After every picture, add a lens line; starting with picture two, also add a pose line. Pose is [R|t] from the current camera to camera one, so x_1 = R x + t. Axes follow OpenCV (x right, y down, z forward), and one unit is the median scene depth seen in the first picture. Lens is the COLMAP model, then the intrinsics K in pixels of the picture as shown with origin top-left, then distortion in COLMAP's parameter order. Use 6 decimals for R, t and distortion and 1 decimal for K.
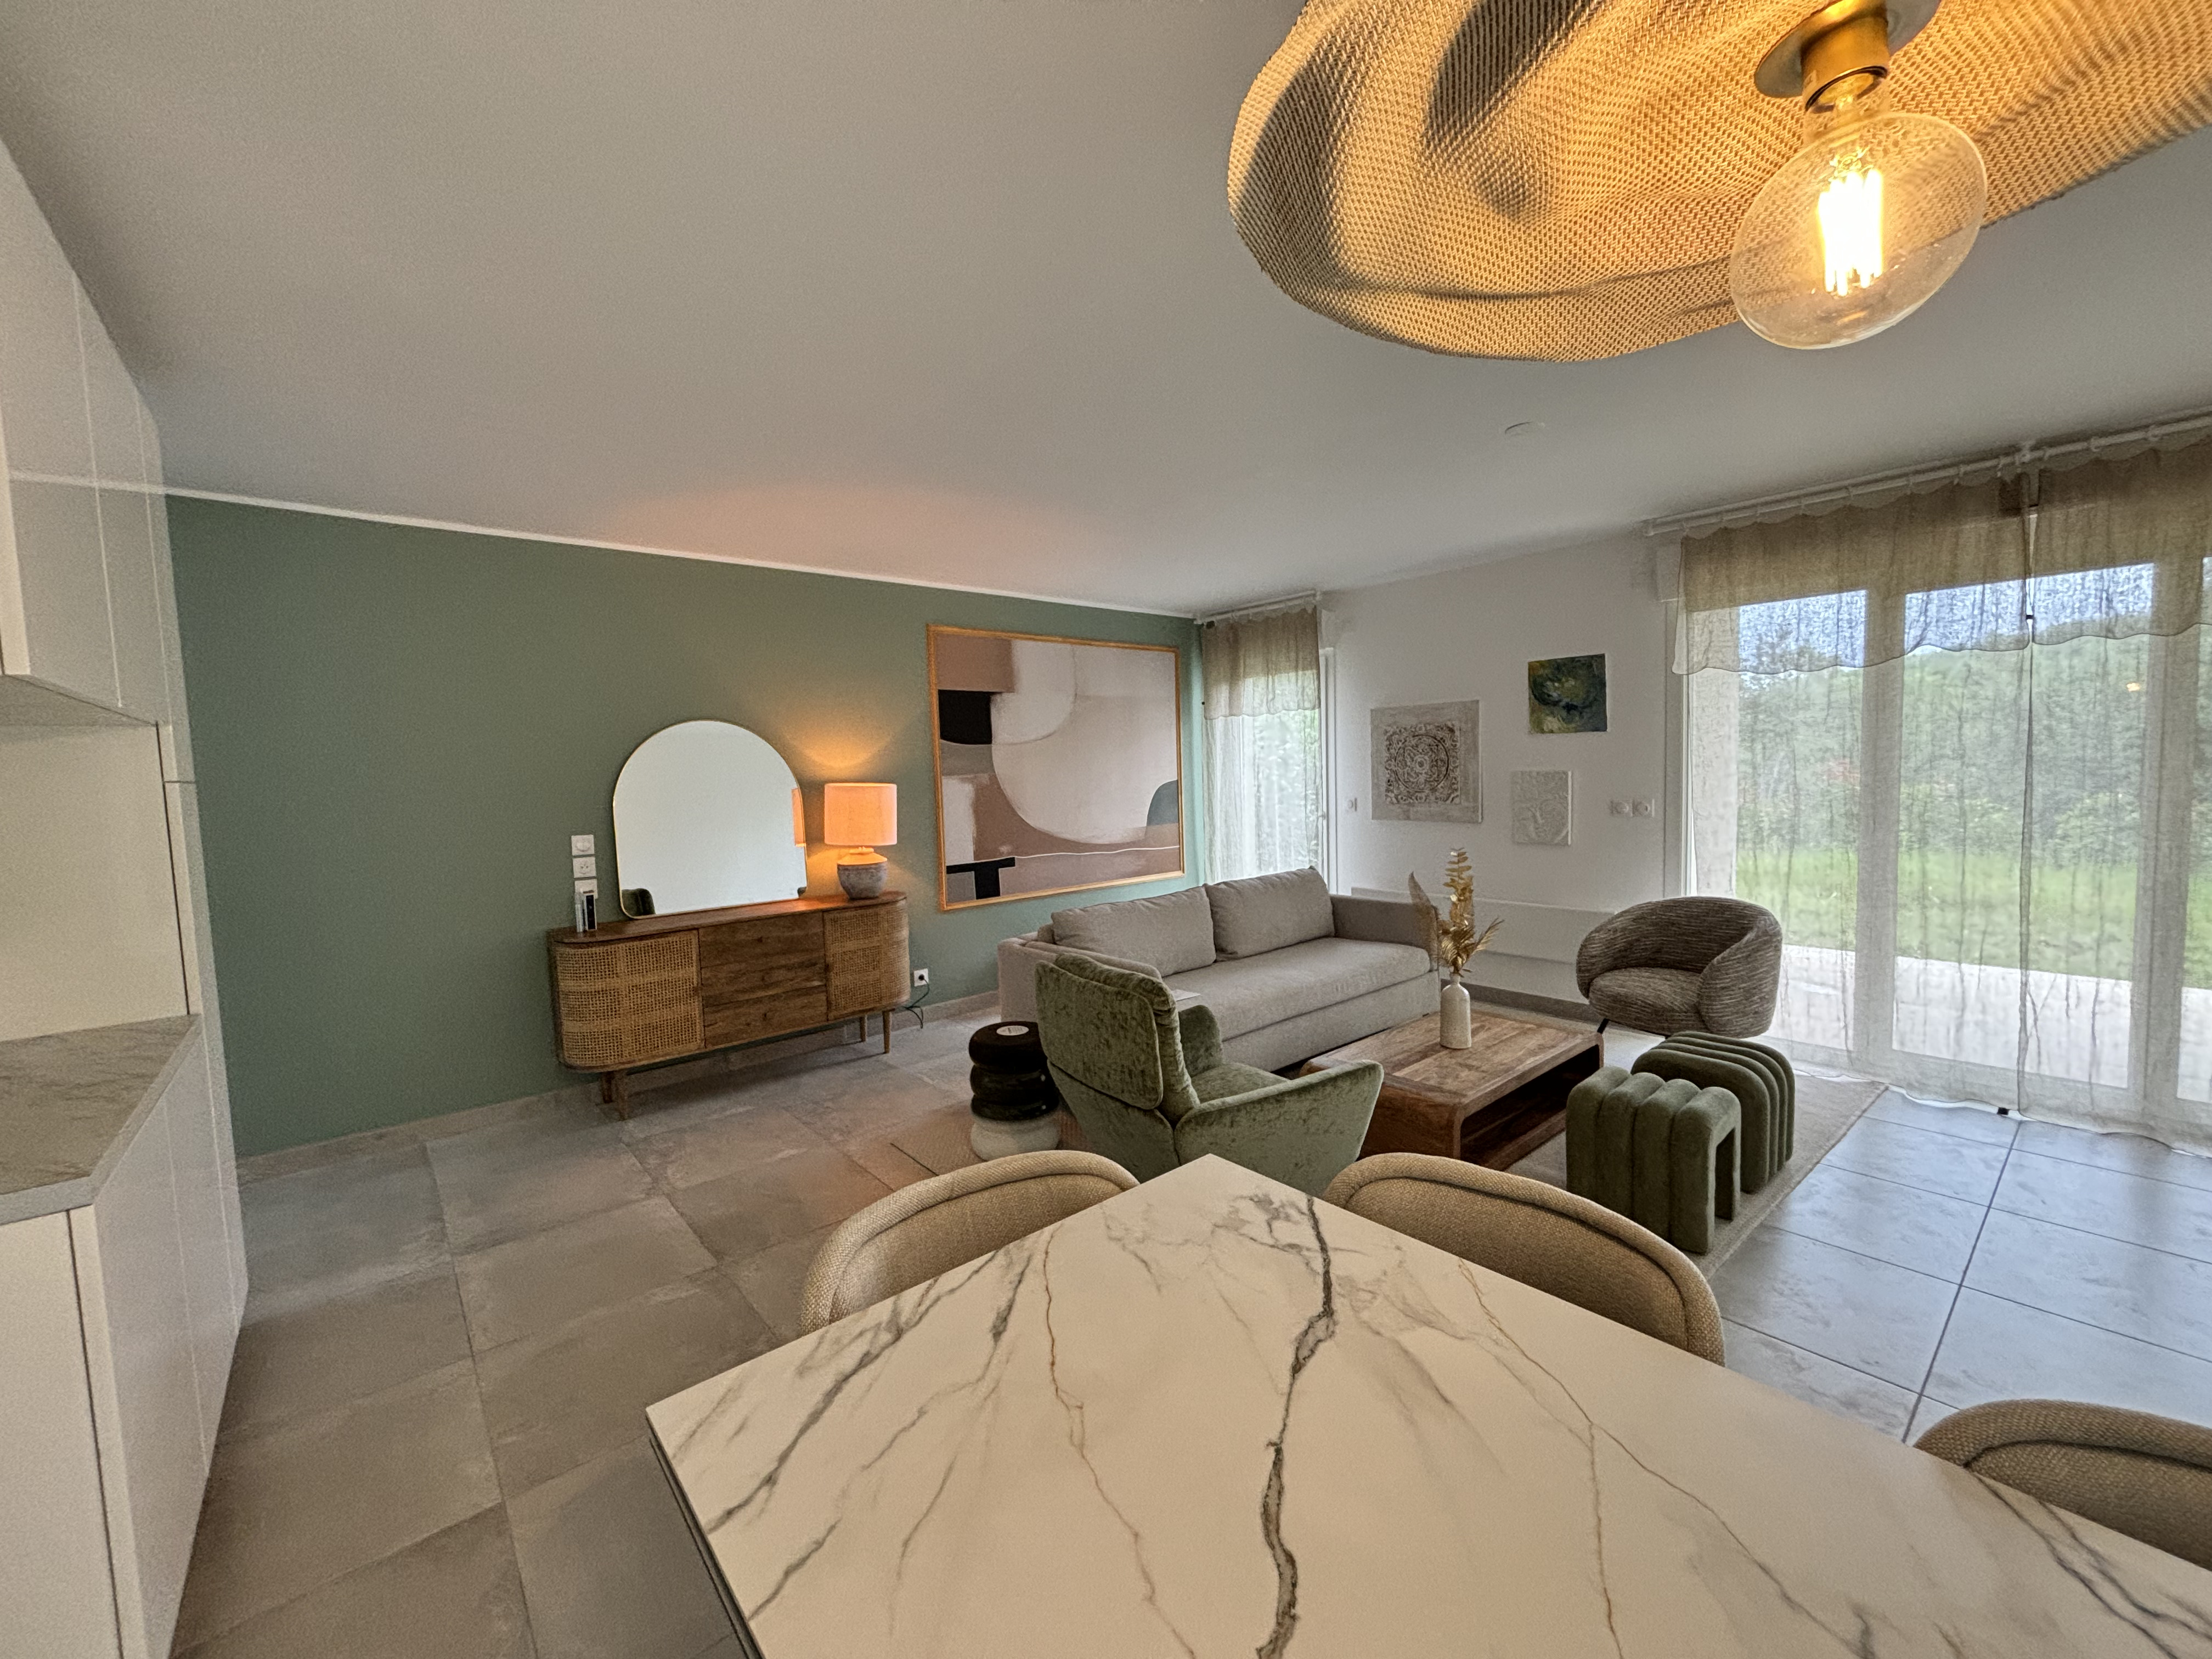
lens RADIAL K [[887.9, 0, 1106.0], [0, 887.9, 829.5], [0, 0, 1]] dist [0.000794, -0.000009]
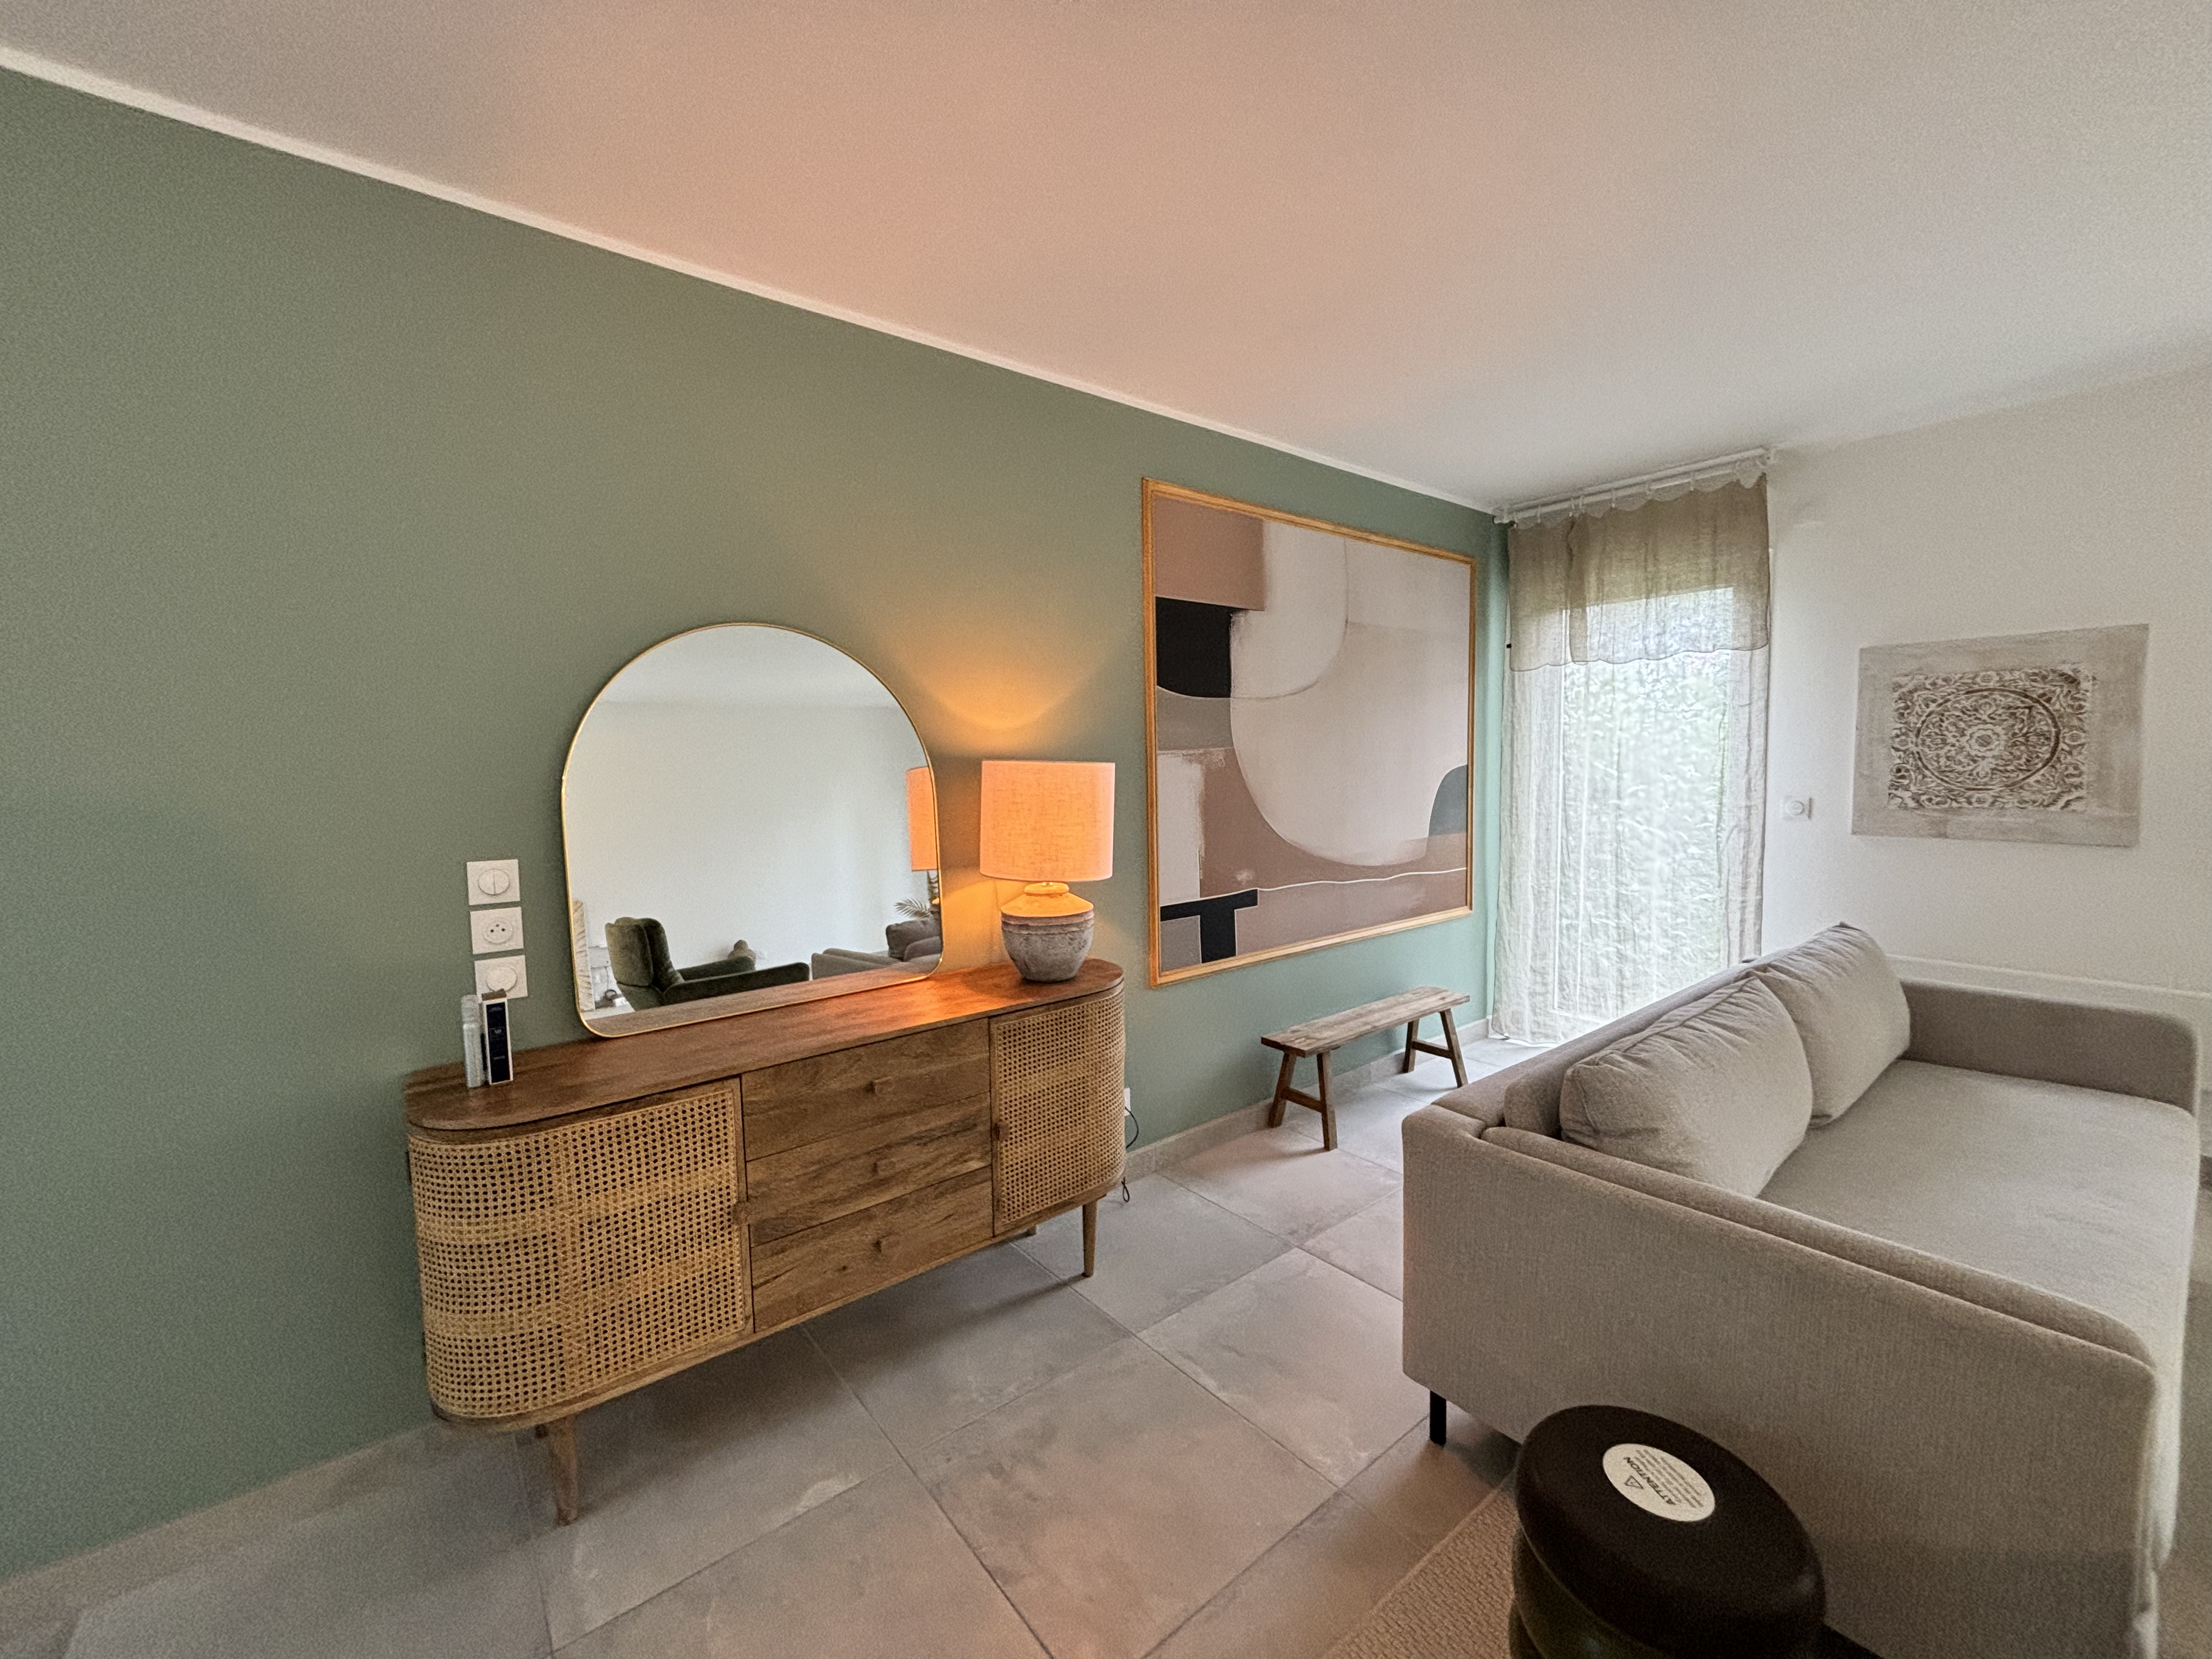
lens RADIAL K [[901.5, 0, 1106.0], [0, 901.5, 829.5], [0, 0, 1]] dist [-0.001238, -0.000198]
pose [[0.999586, 0.015205, -0.024445, -0.199909], [-0.014959, 0.999836, 0.010223, -0.014483], [0.024597, -0.009853, 0.999649, 0.414397]]
